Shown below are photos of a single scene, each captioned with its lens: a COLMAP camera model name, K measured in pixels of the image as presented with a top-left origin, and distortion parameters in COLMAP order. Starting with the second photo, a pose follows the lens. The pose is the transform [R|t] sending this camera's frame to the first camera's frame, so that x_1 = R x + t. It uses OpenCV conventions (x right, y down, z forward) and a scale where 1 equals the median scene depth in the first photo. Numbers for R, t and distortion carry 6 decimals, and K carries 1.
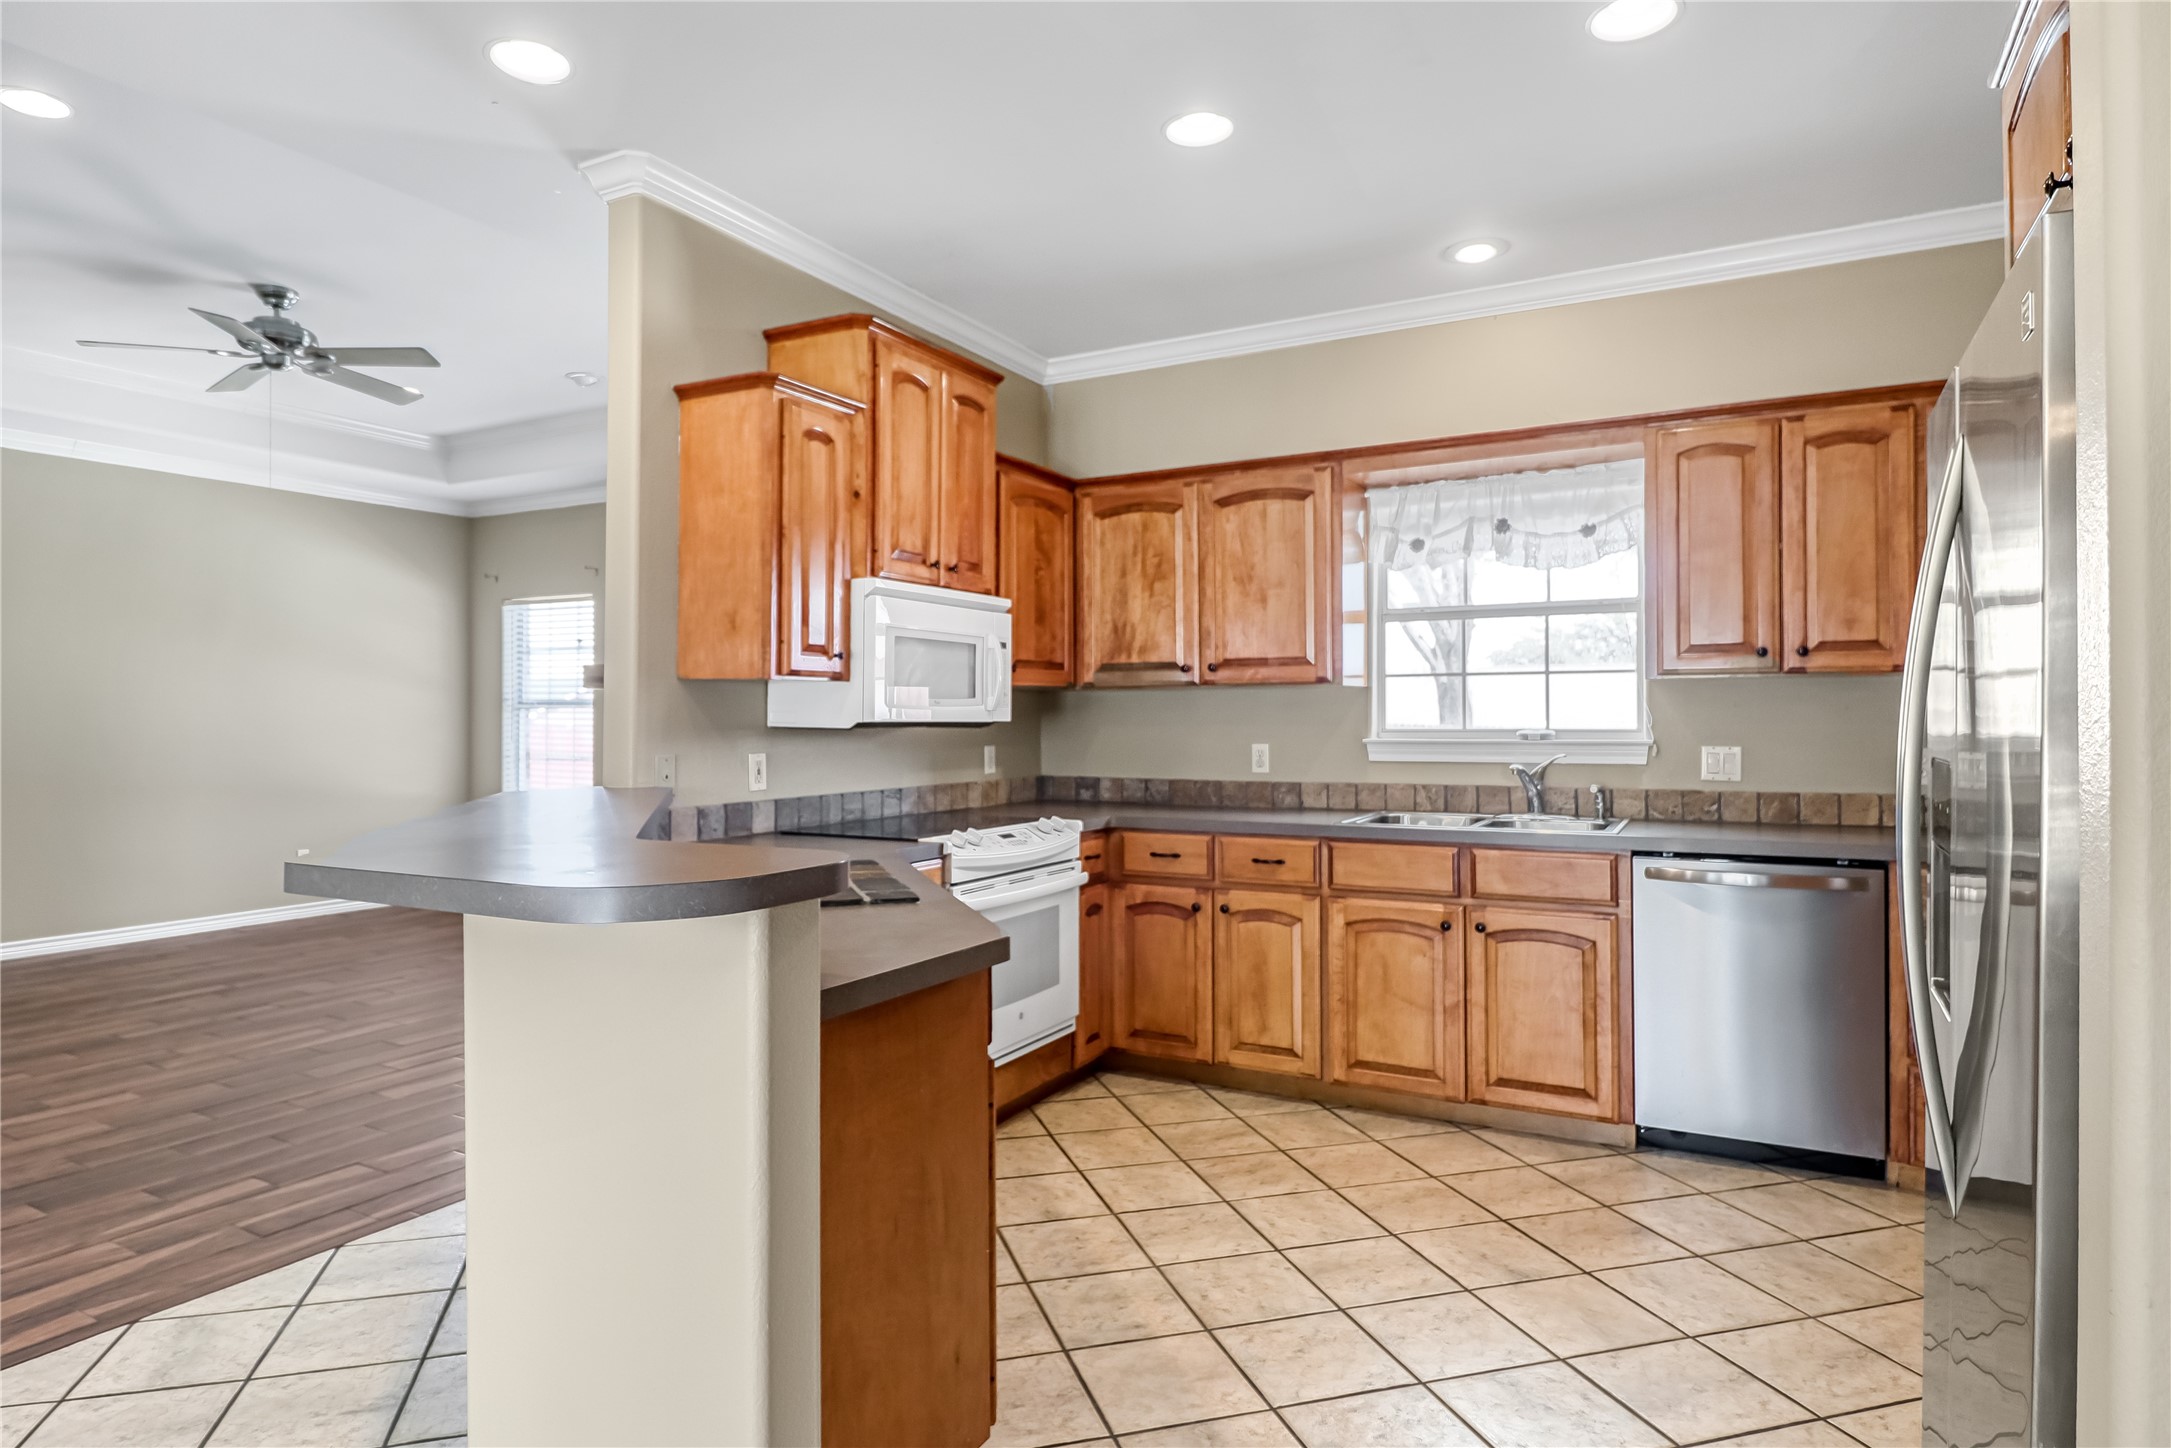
lens RADIAL K [[1239.9, 0, 1083.0], [0, 1239.9, 707.2], [0, 0, 1]] dist [0.002573, -0.001199]
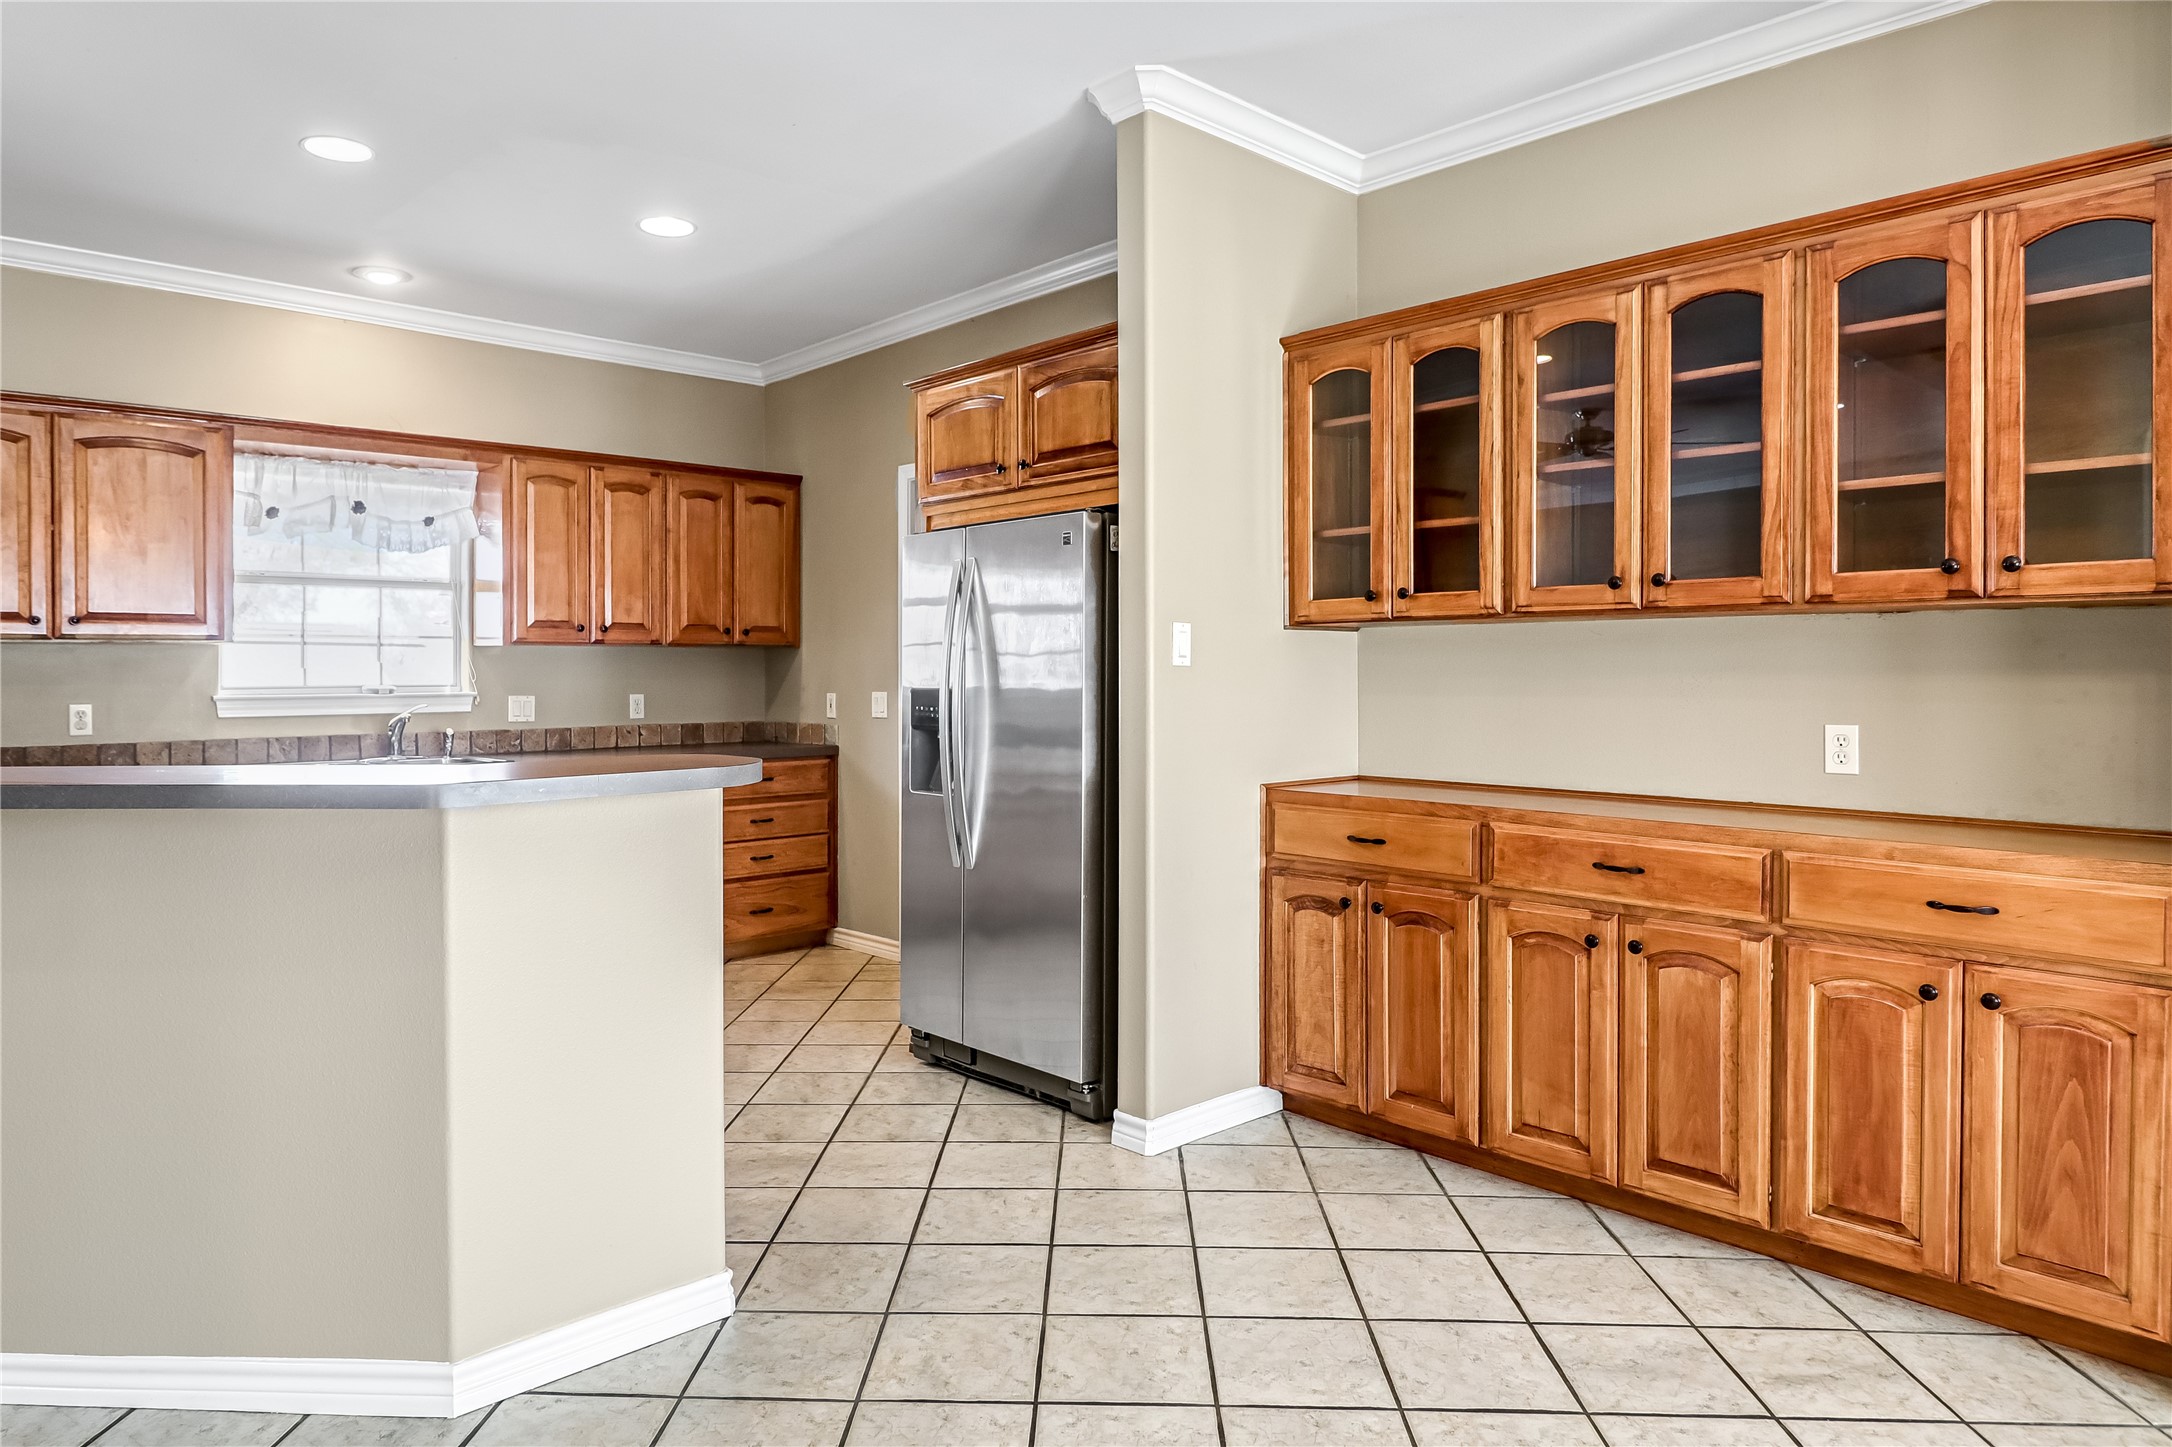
lens RADIAL K [[1417.1, 0, 1074.3], [0, 1417.1, 700.2], [0, 0, 1]] dist [0.022161, -0.003449]
pose [[0.304479, -0.015099, 0.952399, -0.719294], [-0.000508, 0.999872, 0.016014, 0.010420], [-0.952519, -0.005359, 0.304432, -0.033569]]
